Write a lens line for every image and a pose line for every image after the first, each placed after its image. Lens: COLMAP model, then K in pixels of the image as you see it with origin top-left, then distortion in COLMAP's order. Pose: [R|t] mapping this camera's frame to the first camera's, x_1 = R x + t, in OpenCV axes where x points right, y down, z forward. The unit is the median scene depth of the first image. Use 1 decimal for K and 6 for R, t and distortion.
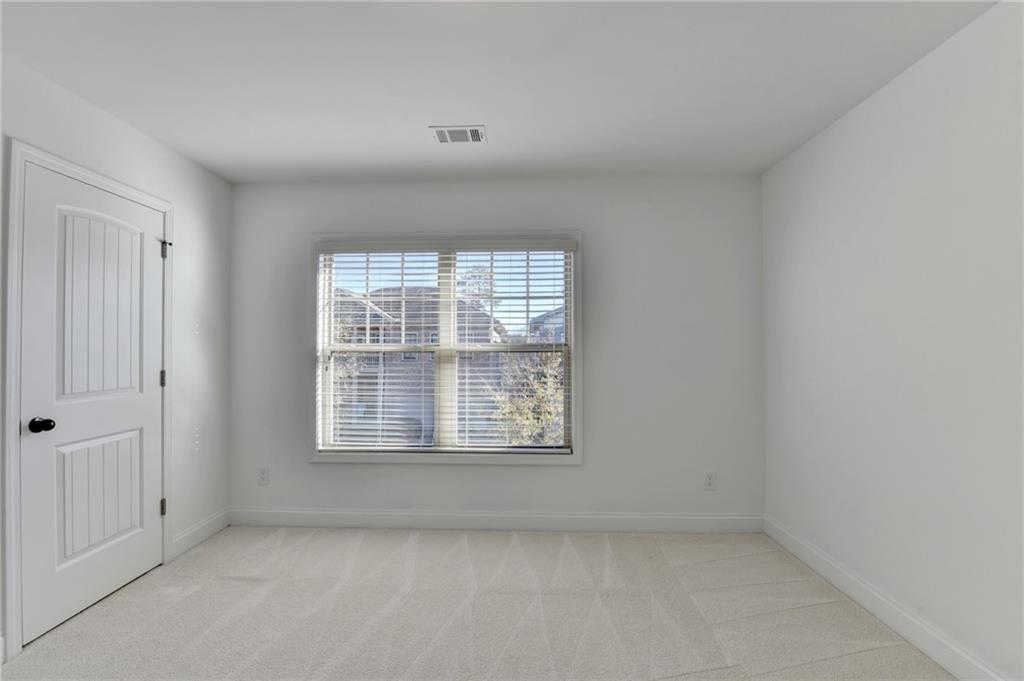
lens RADIAL K [[426.1, 0, 496.5], [0, 426.1, 343.6], [0, 0, 1]] dist [-0.000509, -0.000113]
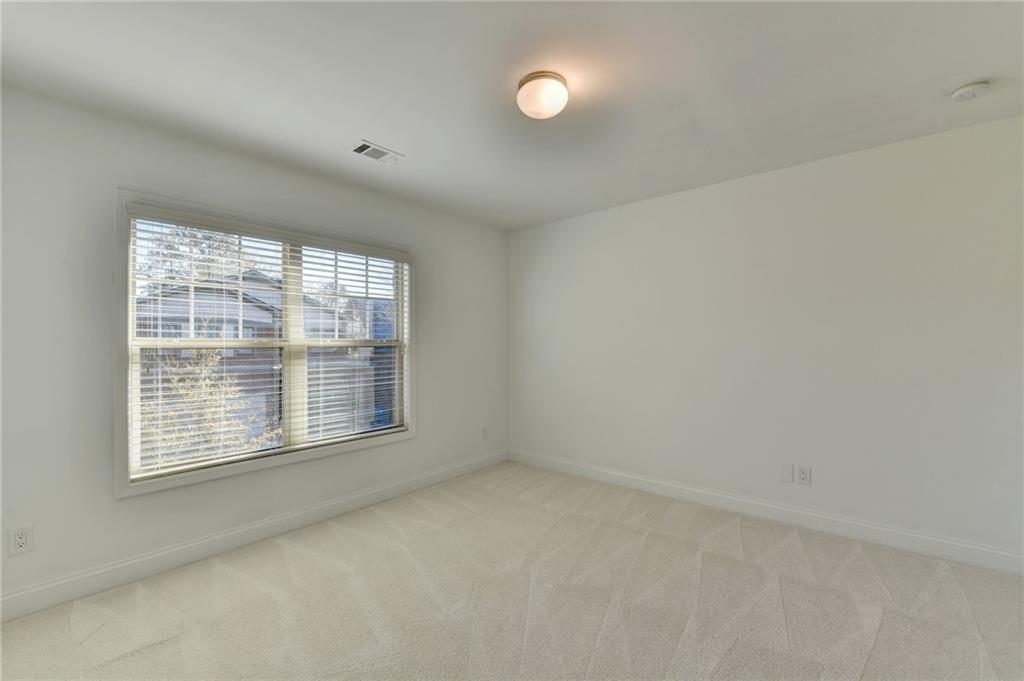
lens RADIAL K [[426.1, 0, 496.5], [0, 426.1, 343.6], [0, 0, 1]] dist [-0.000509, -0.000113]
pose [[0.635805, -0.002115, 0.771847, -0.585210], [-0.005748, 0.999956, 0.007476, 0.000739], [-0.771829, -0.009190, 0.635764, 0.030330]]
